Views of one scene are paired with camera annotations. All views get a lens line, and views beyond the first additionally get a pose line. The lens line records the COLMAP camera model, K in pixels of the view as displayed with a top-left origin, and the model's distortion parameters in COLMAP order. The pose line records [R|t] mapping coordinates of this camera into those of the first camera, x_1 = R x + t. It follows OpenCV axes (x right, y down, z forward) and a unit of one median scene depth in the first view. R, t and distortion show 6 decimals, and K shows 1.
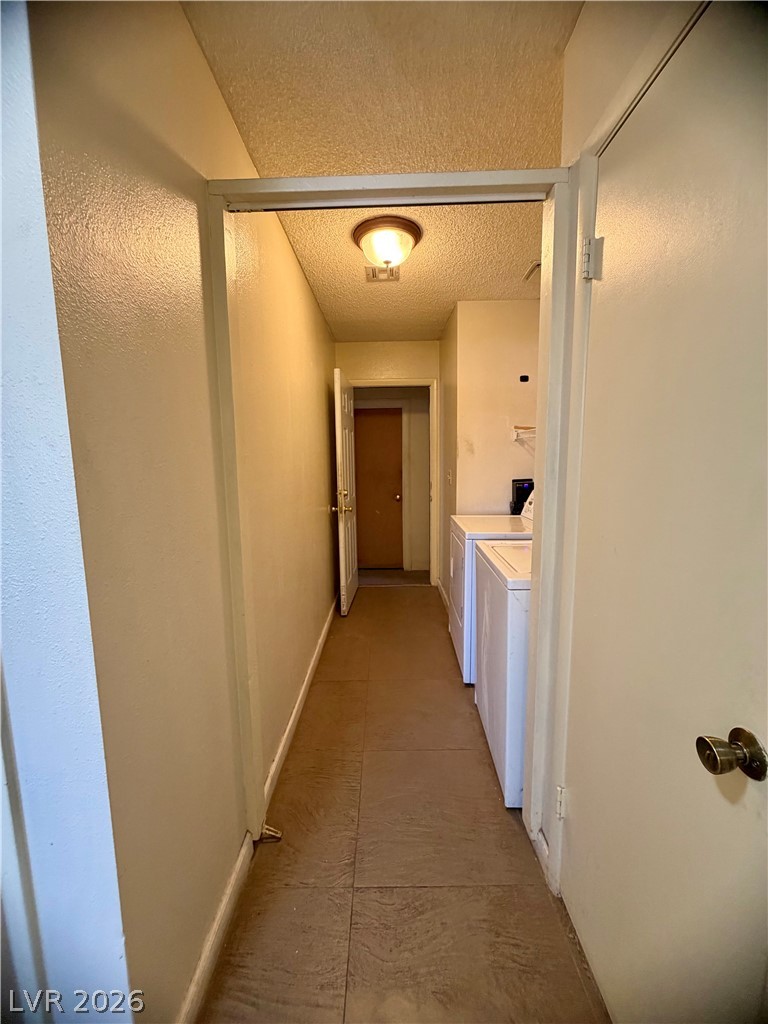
lens RADIAL K [[407.8, 0, 384.0], [0, 407.8, 512.0], [0, 0, 1]] dist [-0.001345, -0.000386]
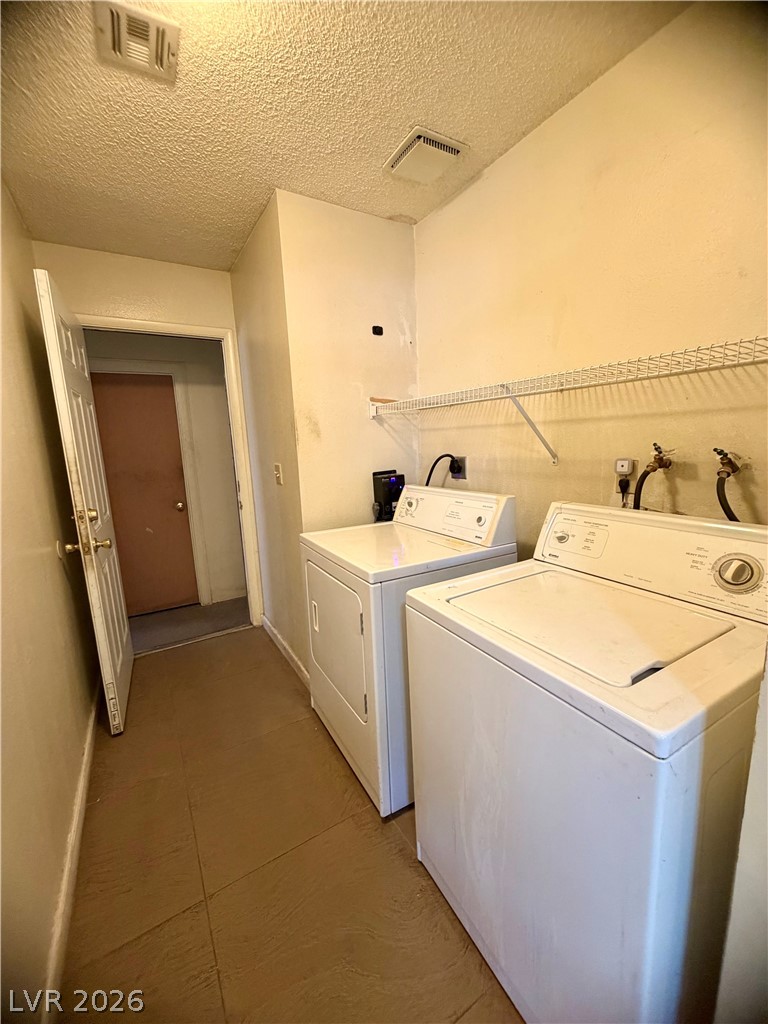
lens RADIAL K [[407.8, 0, 384.0], [0, 407.8, 512.0], [0, 0, 1]] dist [-0.001345, -0.000386]
pose [[0.852309, -0.106812, 0.512016, -0.041366], [0.095532, 0.994250, 0.048386, -0.039012], [-0.514240, 0.007674, 0.857612, 0.337443]]
